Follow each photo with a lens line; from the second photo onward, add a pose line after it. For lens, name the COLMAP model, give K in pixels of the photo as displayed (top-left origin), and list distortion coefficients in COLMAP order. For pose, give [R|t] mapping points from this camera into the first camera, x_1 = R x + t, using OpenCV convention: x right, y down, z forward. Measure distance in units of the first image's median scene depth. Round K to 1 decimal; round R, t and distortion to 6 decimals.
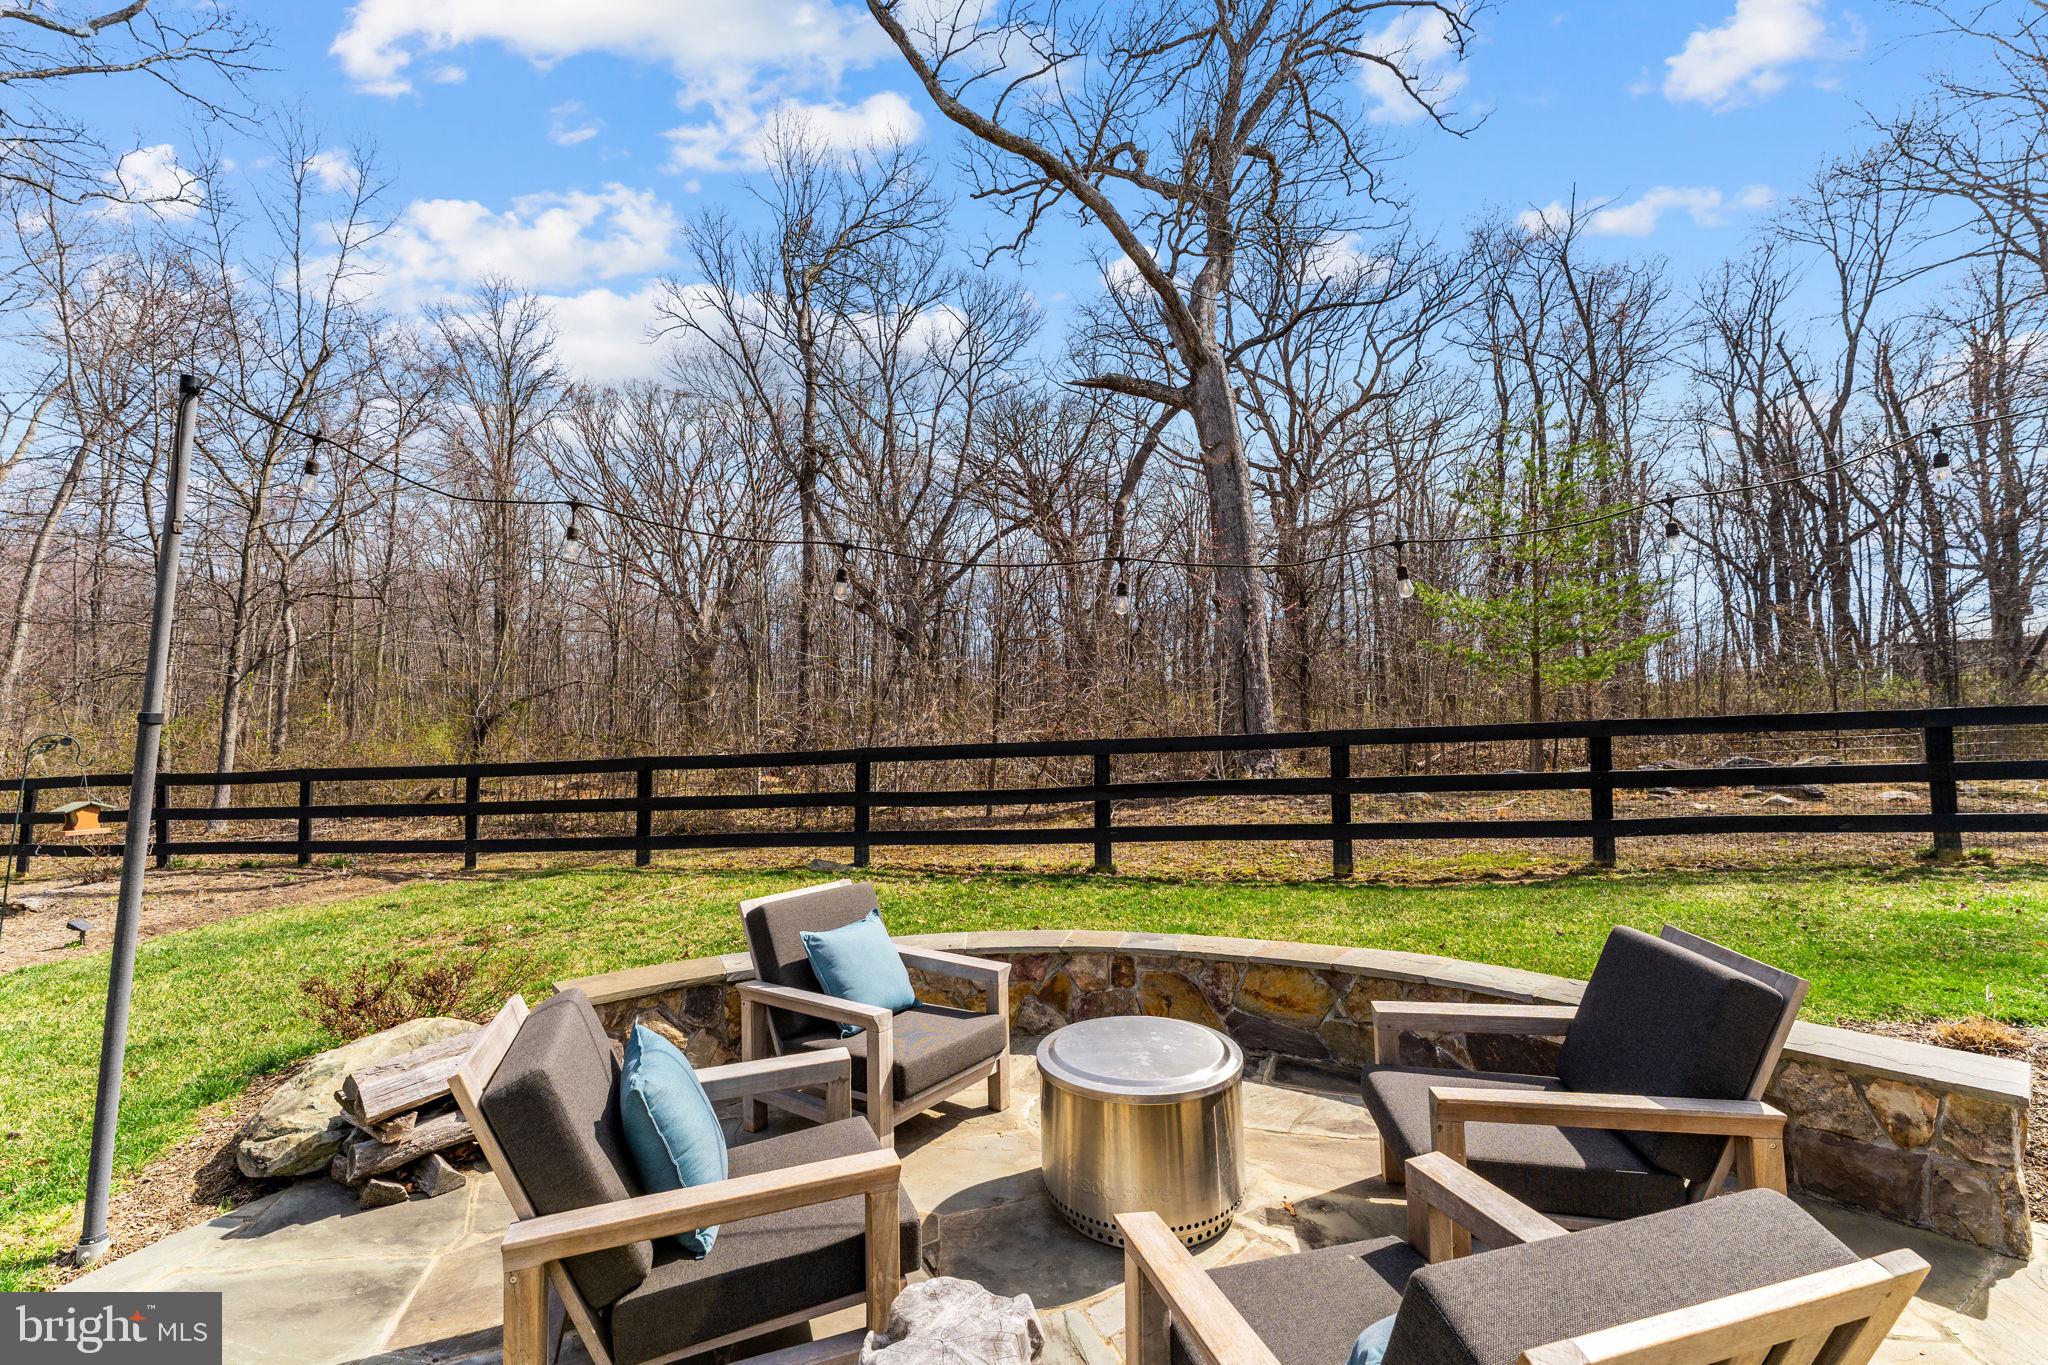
lens RADIAL K [[870.0, 0, 1070.4], [0, 870.0, 688.0], [0, 0, 1]] dist [-0.002095, -0.000246]
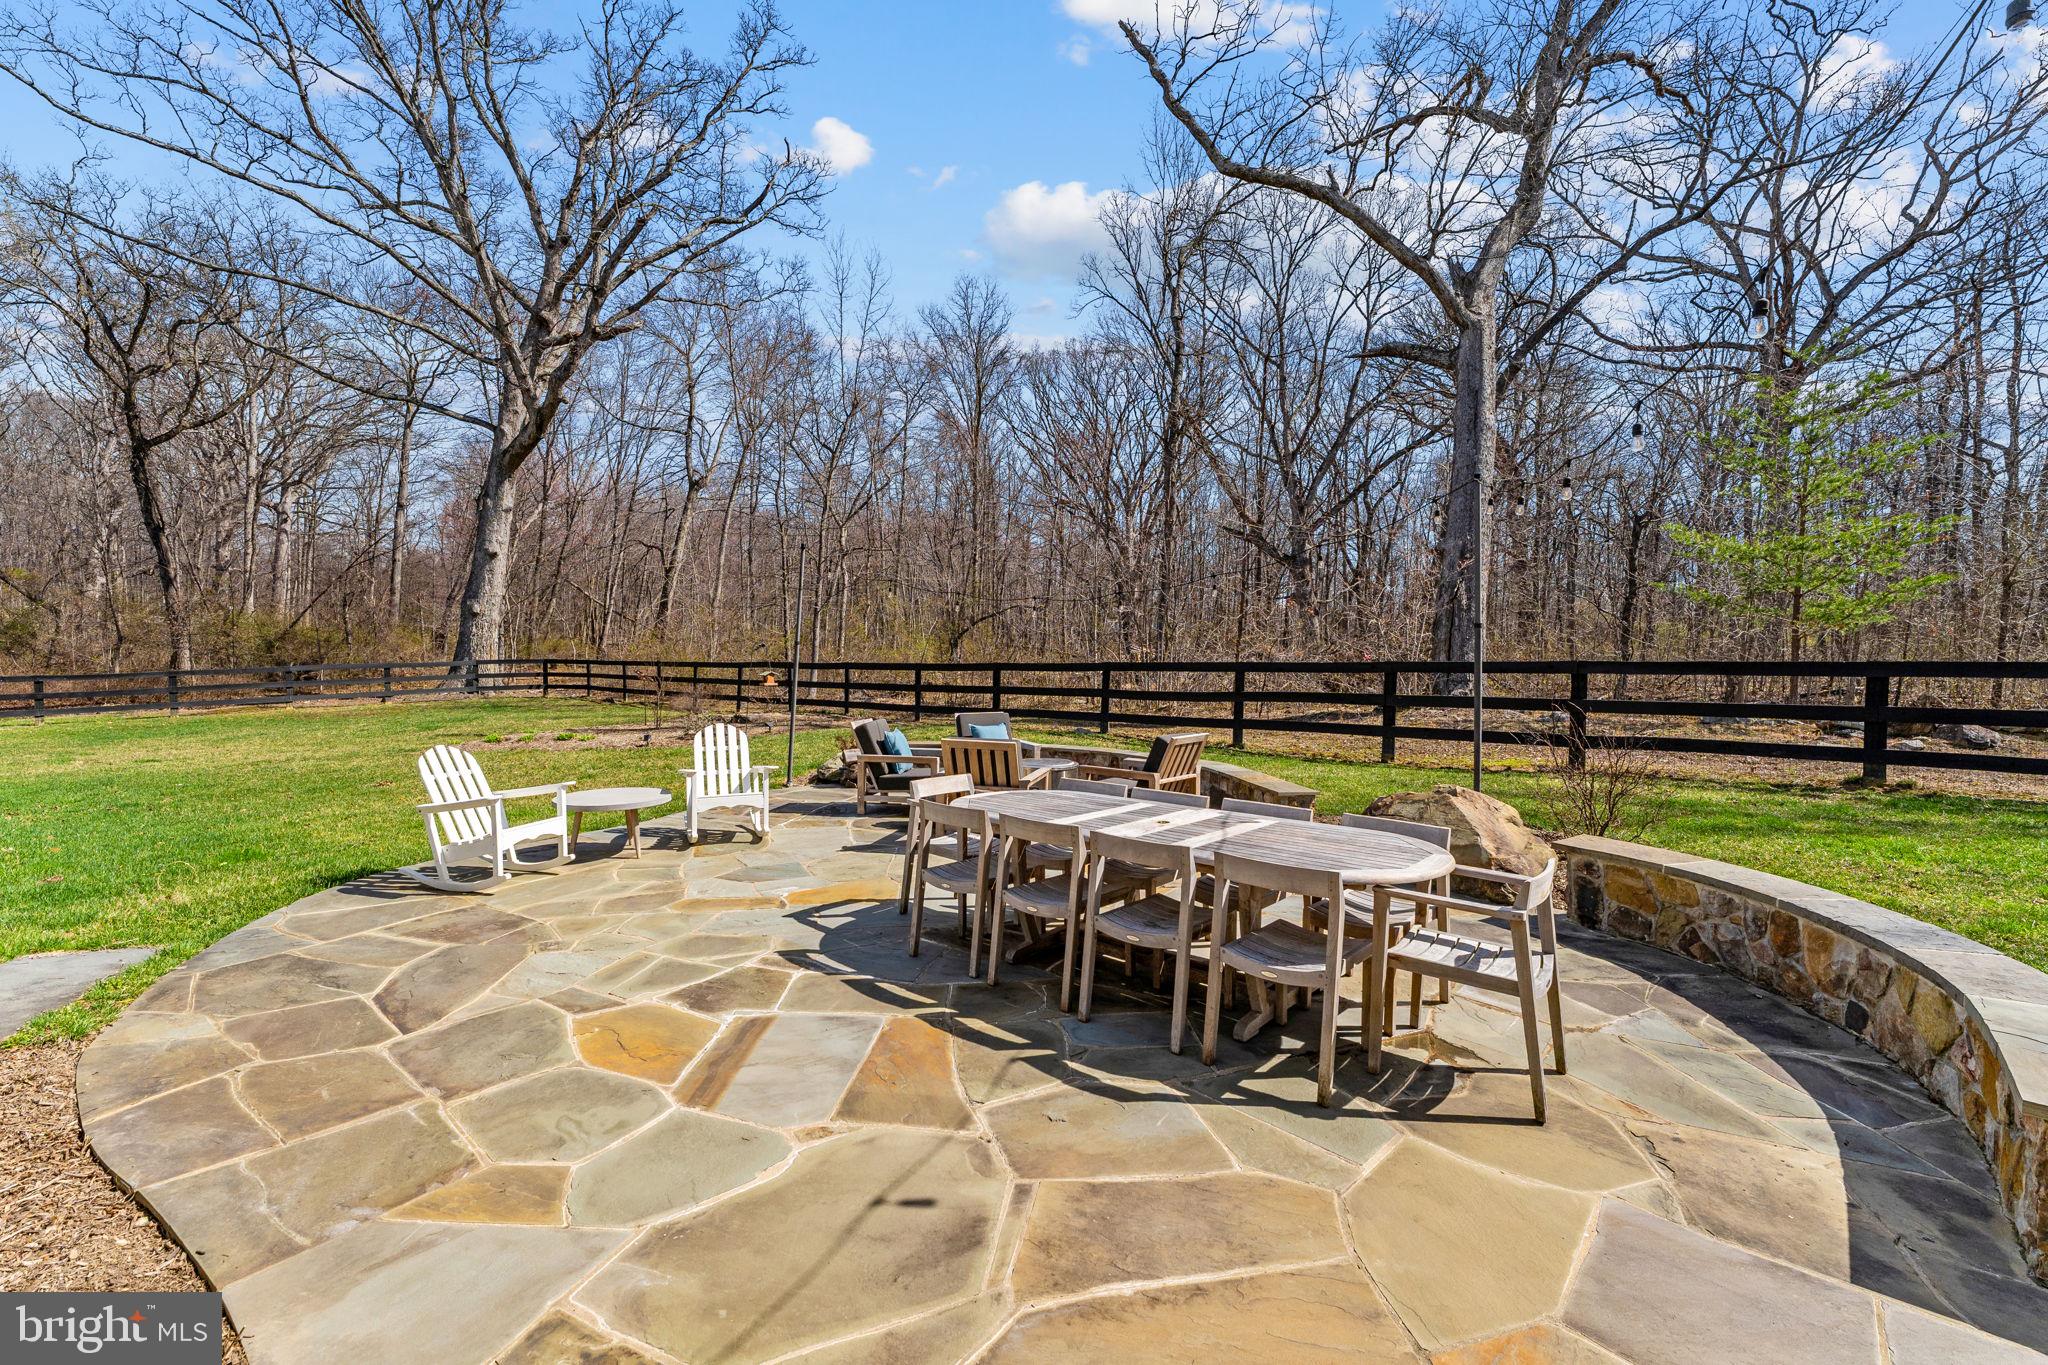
lens RADIAL K [[889.8, 0, 1062.0], [0, 889.8, 703.7], [0, 0, 1]] dist [-0.007983, -0.000622]
pose [[0.875974, 0.059321, -0.478696, 0.163433], [-0.006334, 0.993738, 0.111555, -0.012995], [0.482316, -0.094687, 0.870865, -0.165686]]
